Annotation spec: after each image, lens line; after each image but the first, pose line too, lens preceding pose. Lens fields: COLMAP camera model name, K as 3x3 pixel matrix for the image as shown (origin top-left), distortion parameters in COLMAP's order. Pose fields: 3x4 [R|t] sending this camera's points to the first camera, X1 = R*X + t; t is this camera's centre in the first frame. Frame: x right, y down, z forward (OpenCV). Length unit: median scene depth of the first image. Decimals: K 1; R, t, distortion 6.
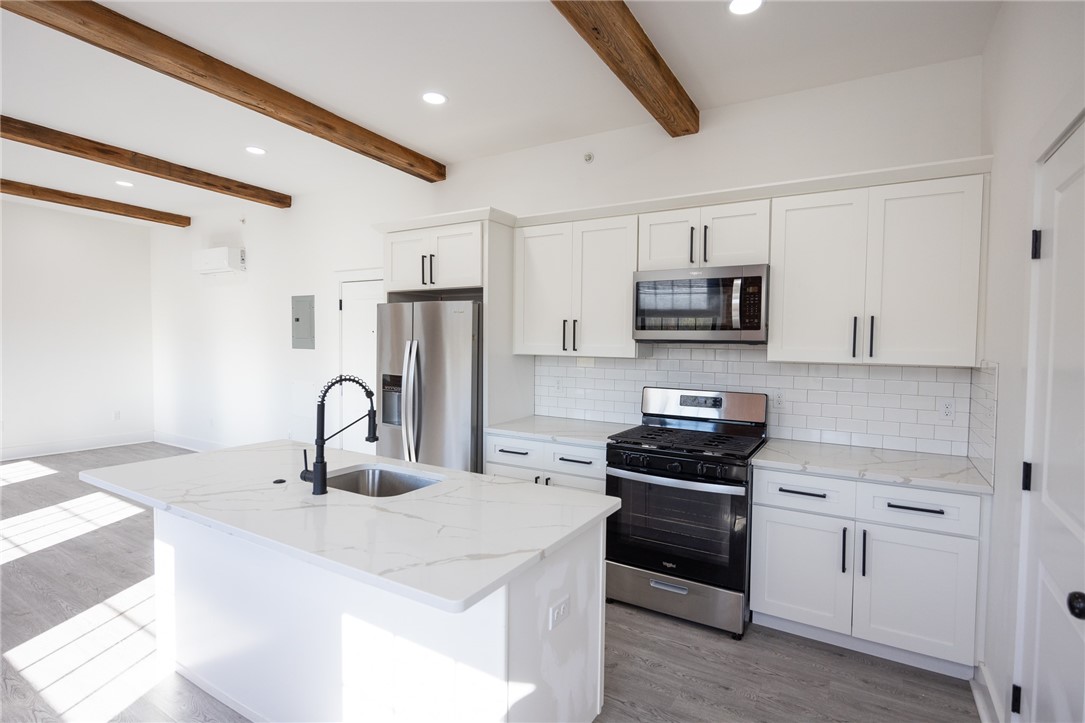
lens RADIAL K [[543.8, 0, 538.9], [0, 543.8, 360.0], [0, 0, 1]] dist [-0.011238, 0.000430]
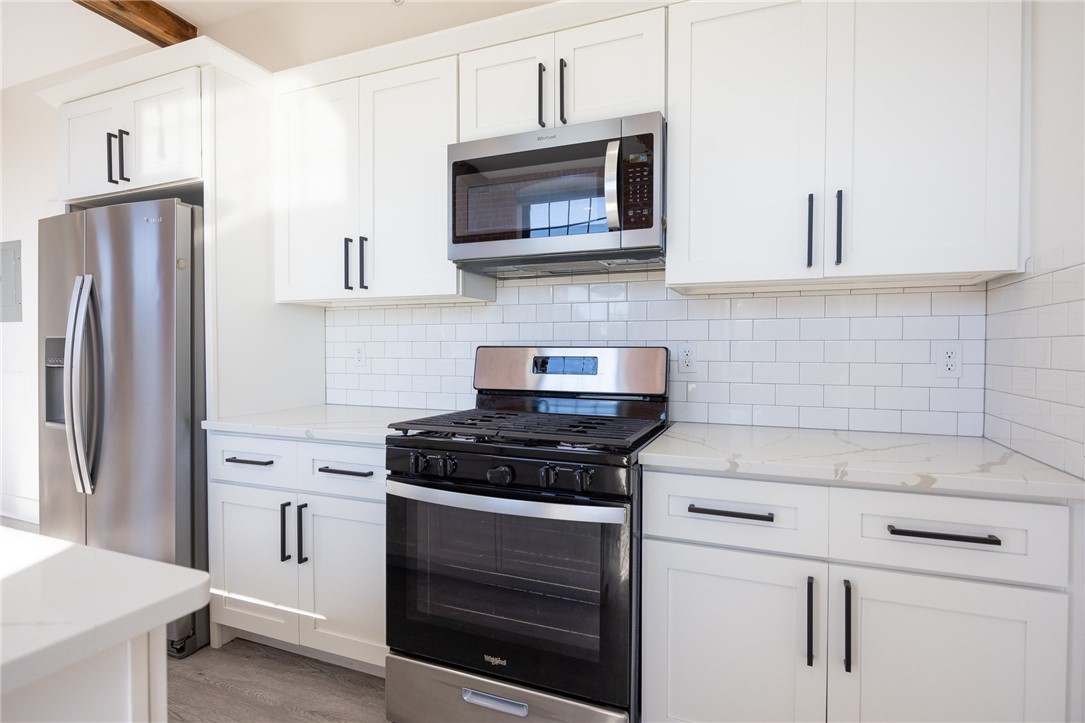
lens RADIAL K [[543.8, 0, 548.1], [0, 543.8, 366.9], [0, 0, 1]] dist [-0.011238, 0.000430]
pose [[0.986363, -0.012857, 0.164082, 0.203182], [0.014786, 0.999835, -0.010540, 0.095165], [-0.163919, 0.012822, 0.986390, 0.455141]]
